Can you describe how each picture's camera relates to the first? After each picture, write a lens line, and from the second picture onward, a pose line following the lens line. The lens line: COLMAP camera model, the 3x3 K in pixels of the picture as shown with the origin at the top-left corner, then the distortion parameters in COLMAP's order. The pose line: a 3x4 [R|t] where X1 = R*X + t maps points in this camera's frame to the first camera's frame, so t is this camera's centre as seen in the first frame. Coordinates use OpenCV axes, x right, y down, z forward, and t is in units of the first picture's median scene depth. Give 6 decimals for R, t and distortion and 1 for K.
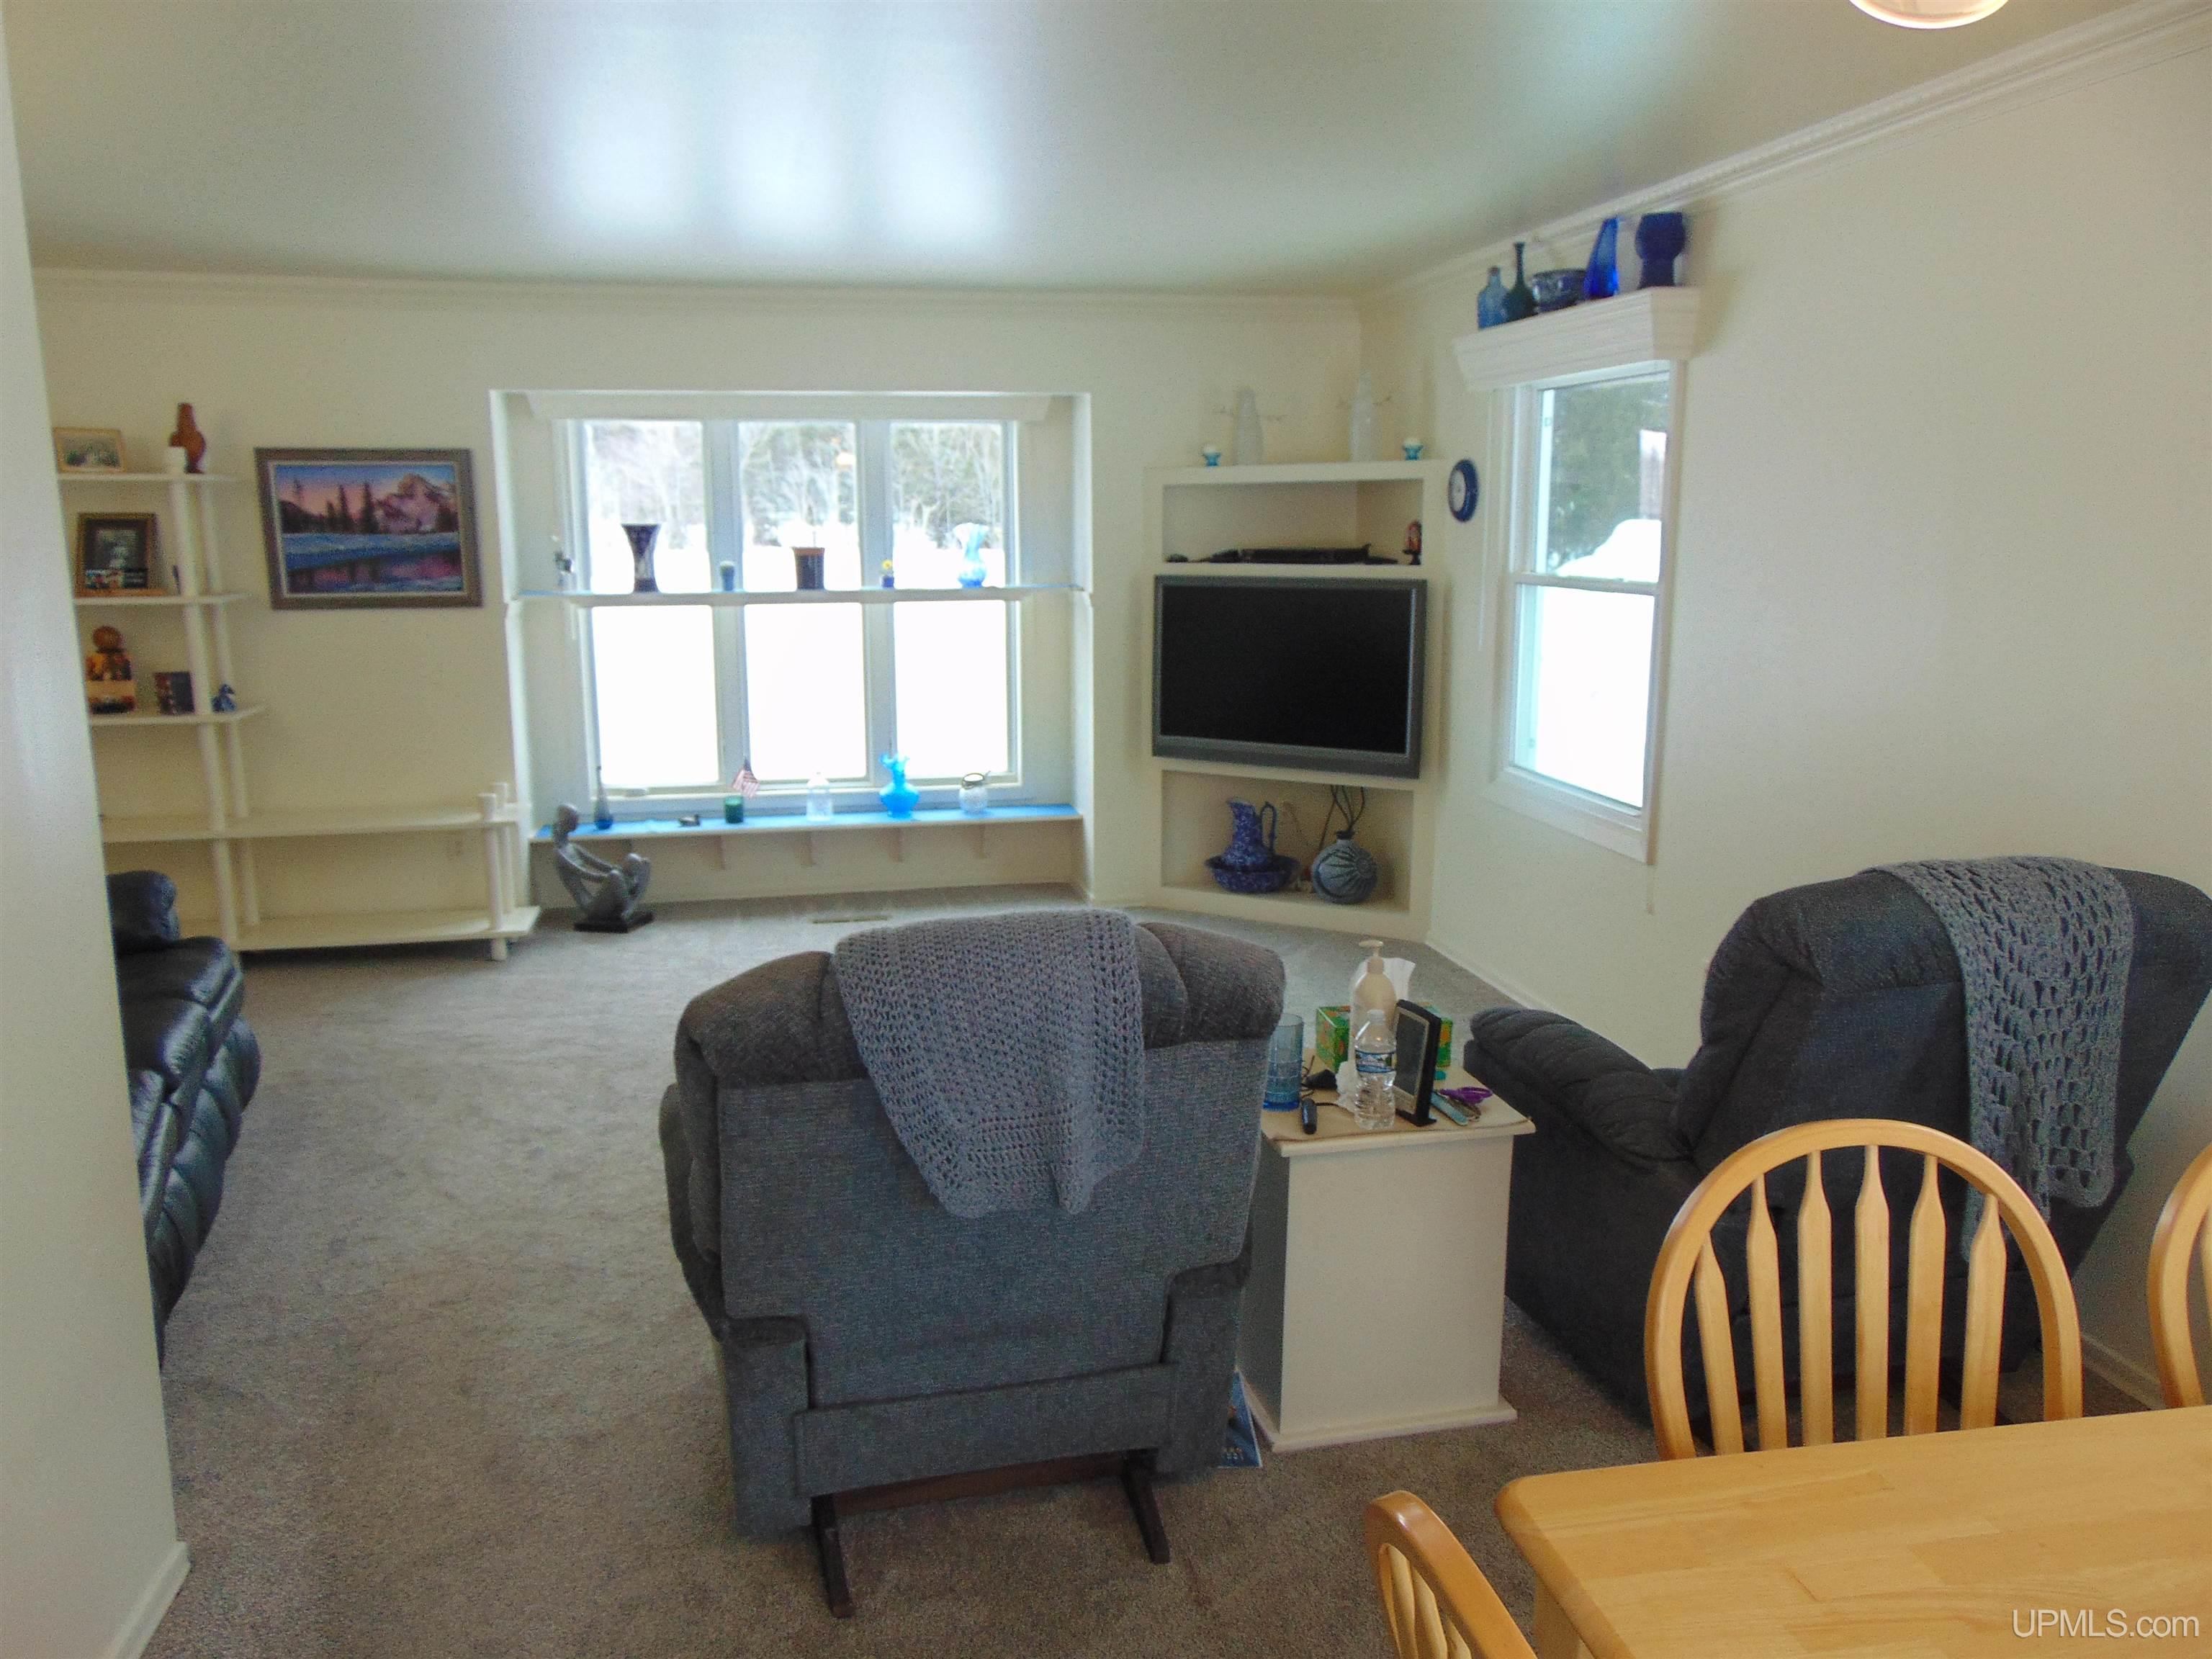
lens RADIAL K [[1633.1, 0, 1108.8], [0, 1633.1, 832.4], [0, 0, 1]] dist [-0.030345, 0.042669]
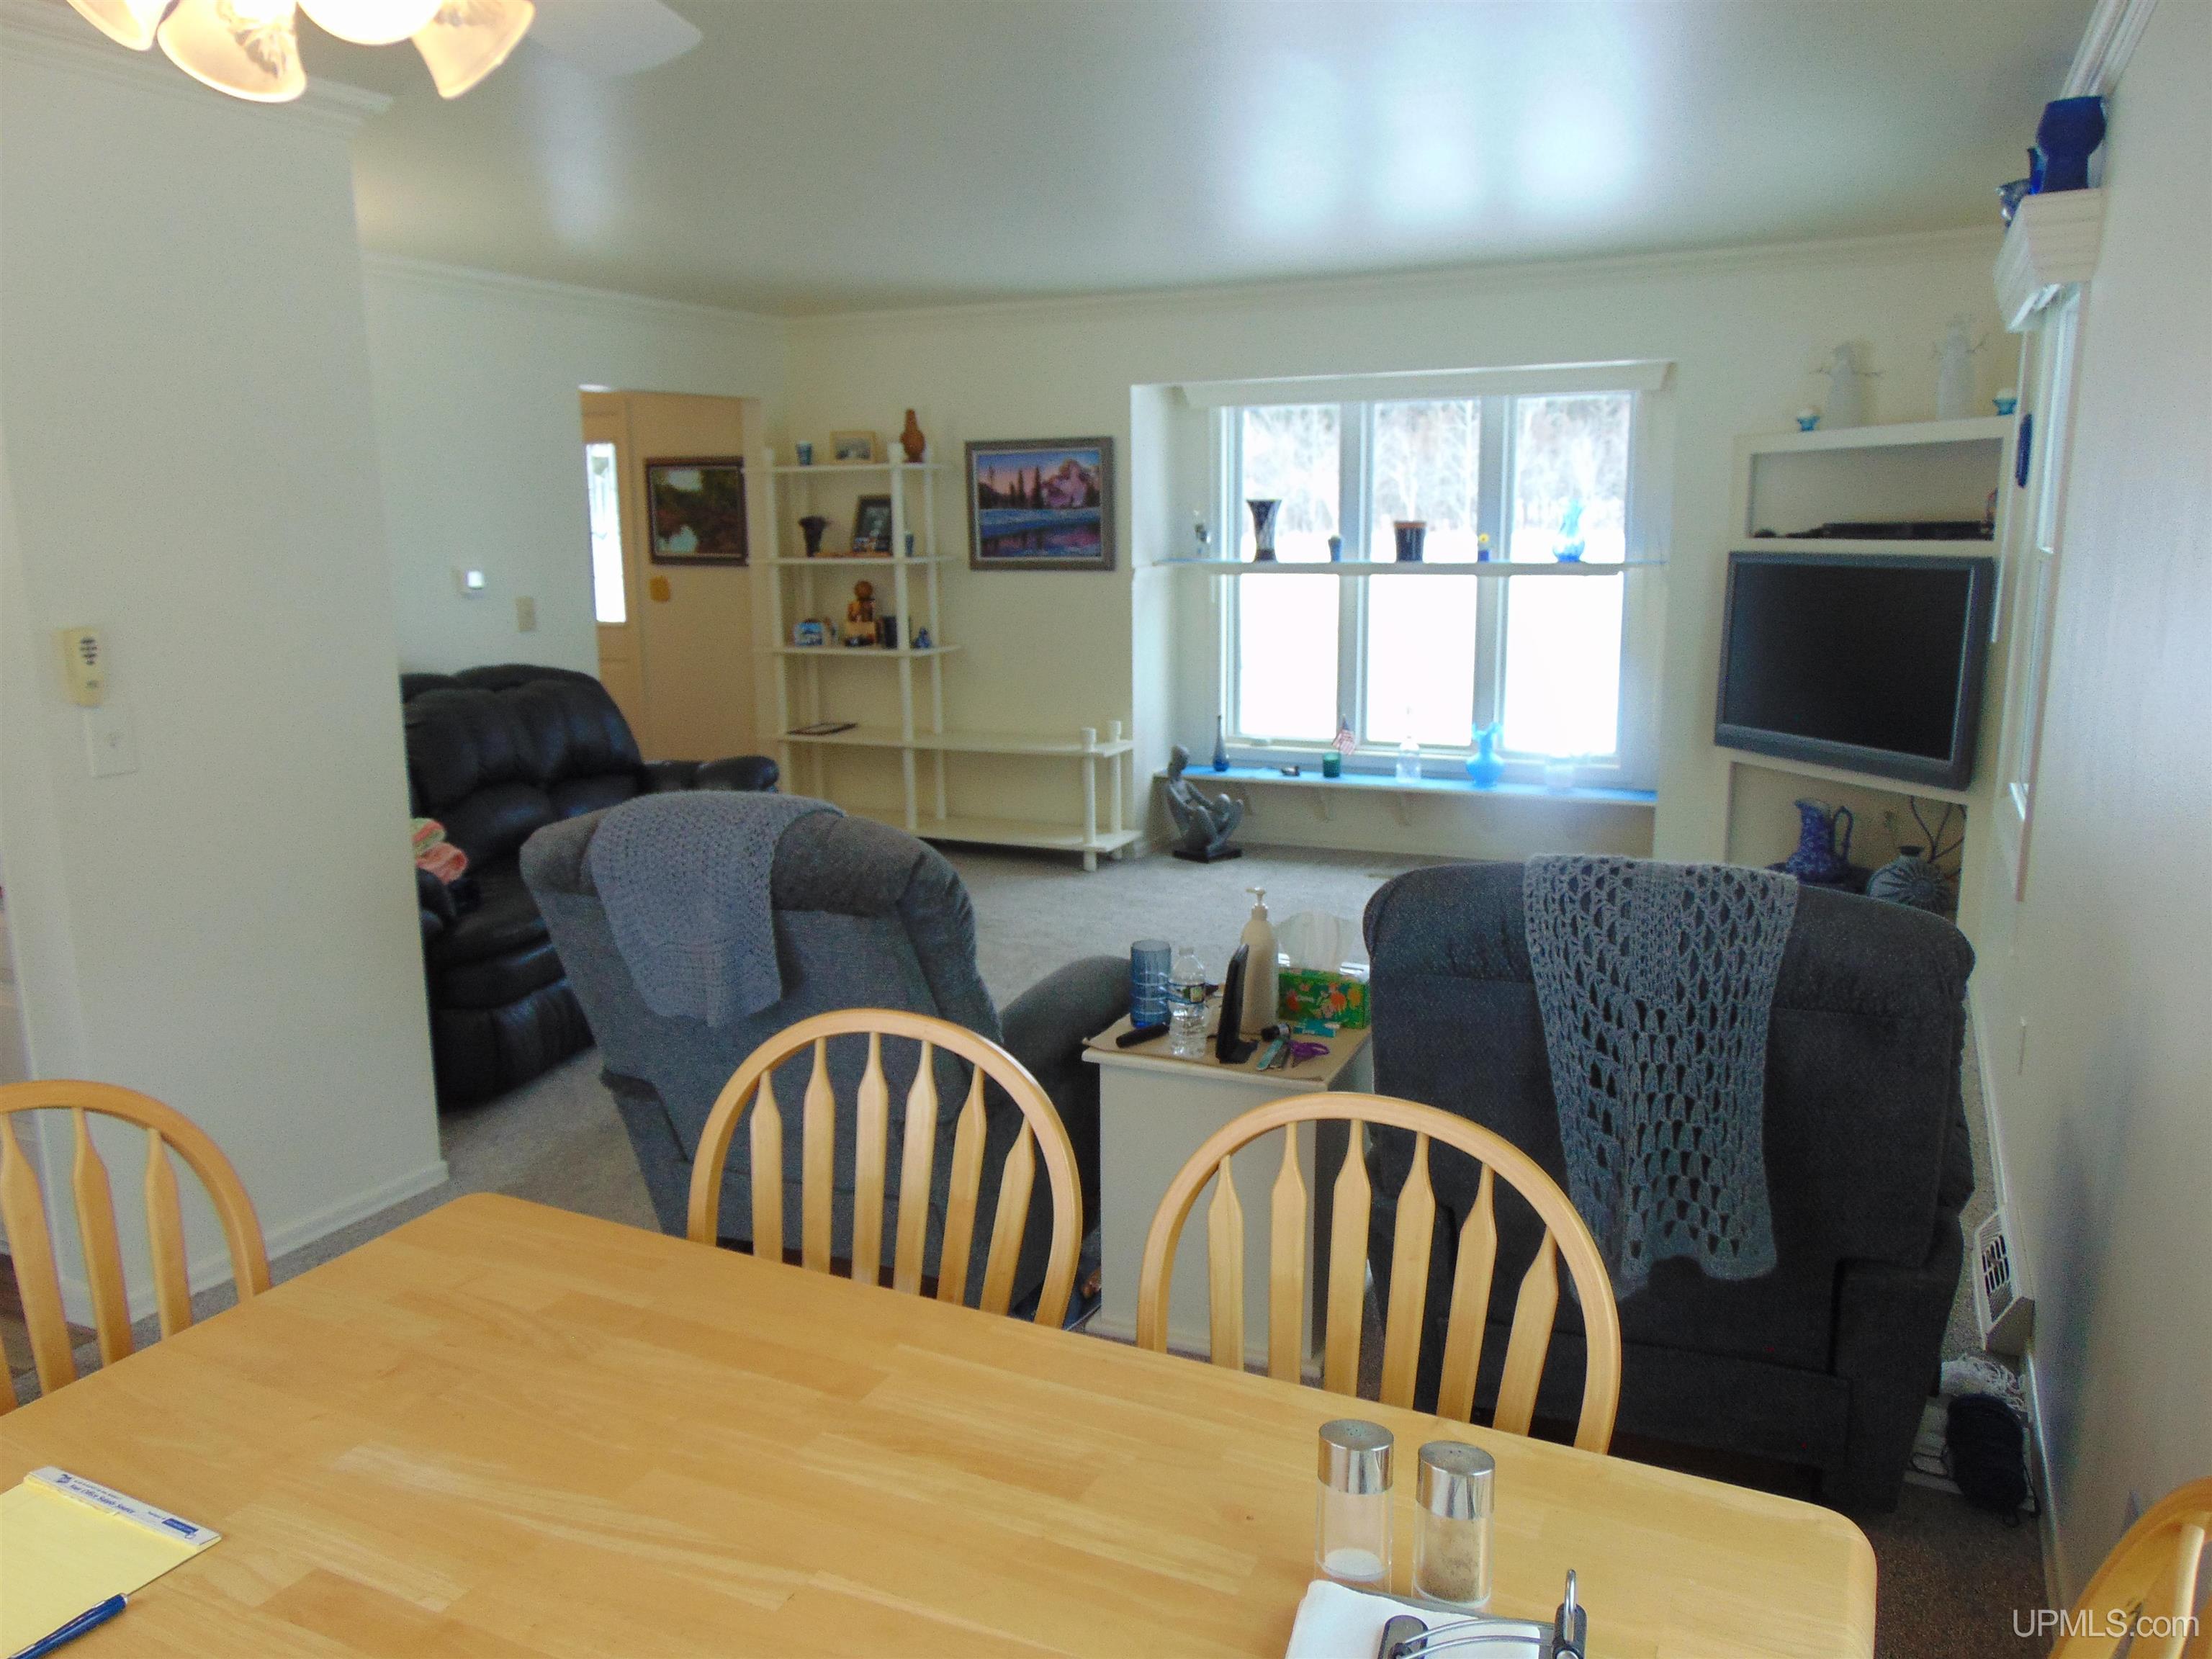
lens RADIAL K [[1633.1, 0, 1098.1], [0, 1633.1, 836.0], [0, 0, 1]] dist [-0.030345, 0.042669]
pose [[0.801538, 0.111194, -0.587515, 0.314971], [-0.103032, 0.993544, 0.047475, -0.002915], [0.589001, 0.022480, 0.807820, 0.043390]]
